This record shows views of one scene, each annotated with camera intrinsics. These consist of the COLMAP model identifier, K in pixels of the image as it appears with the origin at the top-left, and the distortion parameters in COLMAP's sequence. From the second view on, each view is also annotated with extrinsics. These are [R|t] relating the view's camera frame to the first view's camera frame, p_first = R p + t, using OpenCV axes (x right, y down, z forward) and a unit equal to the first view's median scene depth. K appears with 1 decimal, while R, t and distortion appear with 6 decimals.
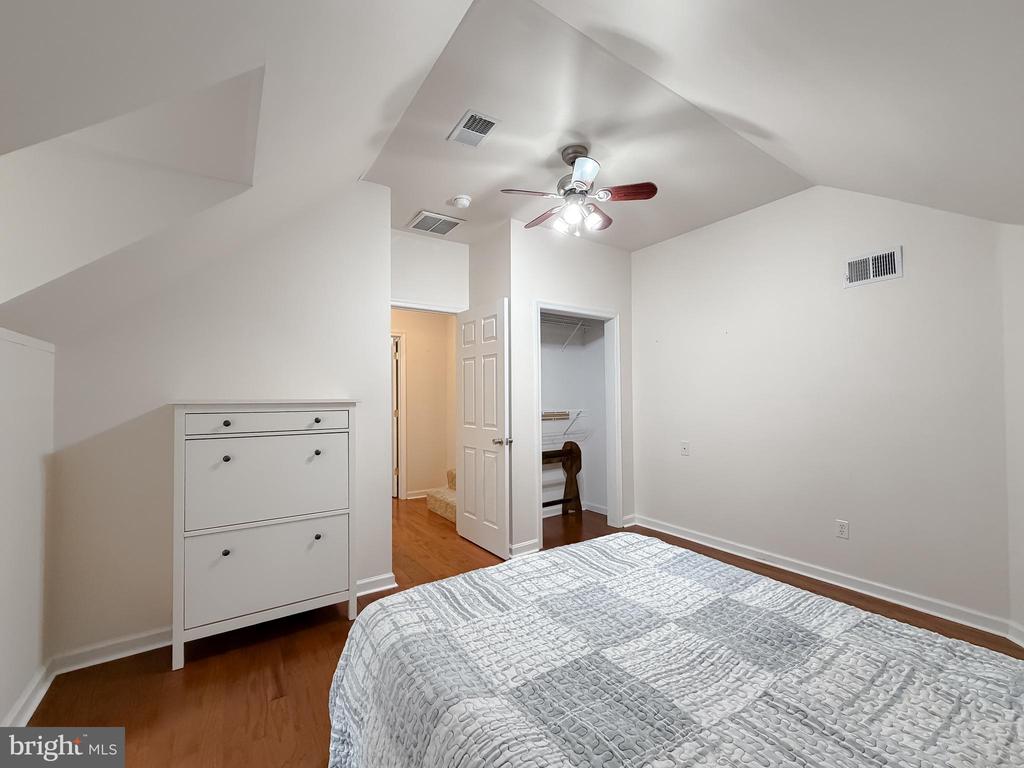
lens RADIAL K [[416.1, 0, 512.9], [0, 416.1, 390.4], [0, 0, 1]] dist [-0.002255, -0.000449]
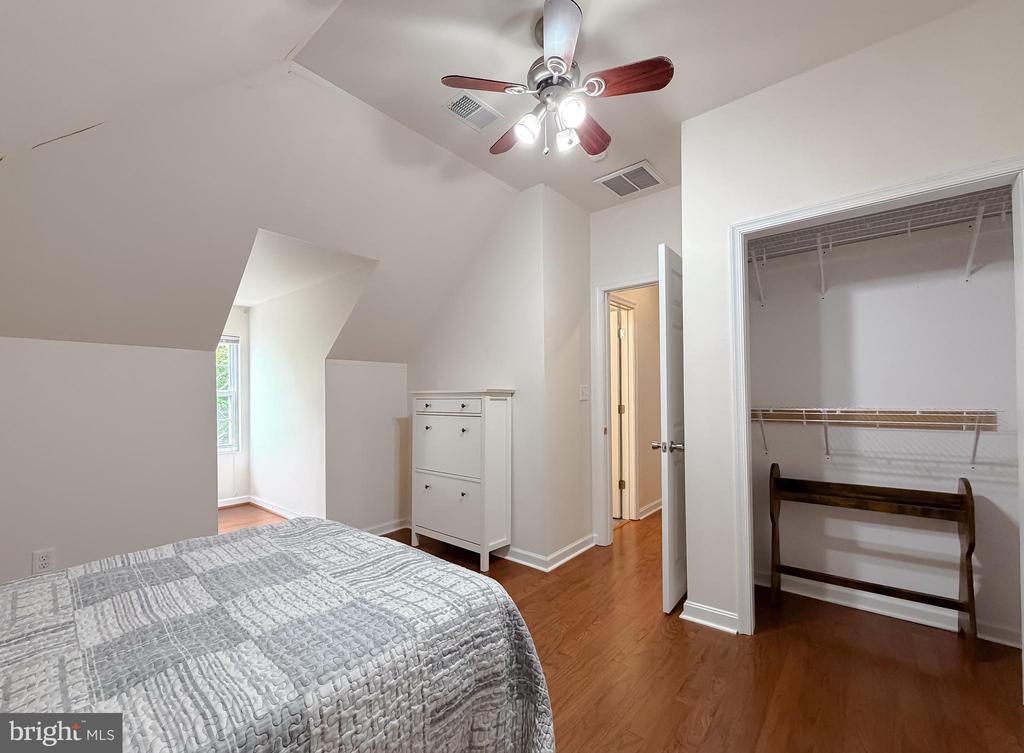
lens RADIAL K [[426.5, 0, 509.8], [0, 426.5, 397.5], [0, 0, 1]] dist [0.000144, -0.000064]
pose [[0.271948, 0.006469, -0.962290, 0.866142], [0.026062, 0.999561, 0.014085, 0.030309], [0.961959, -0.028910, 0.271660, 0.777309]]
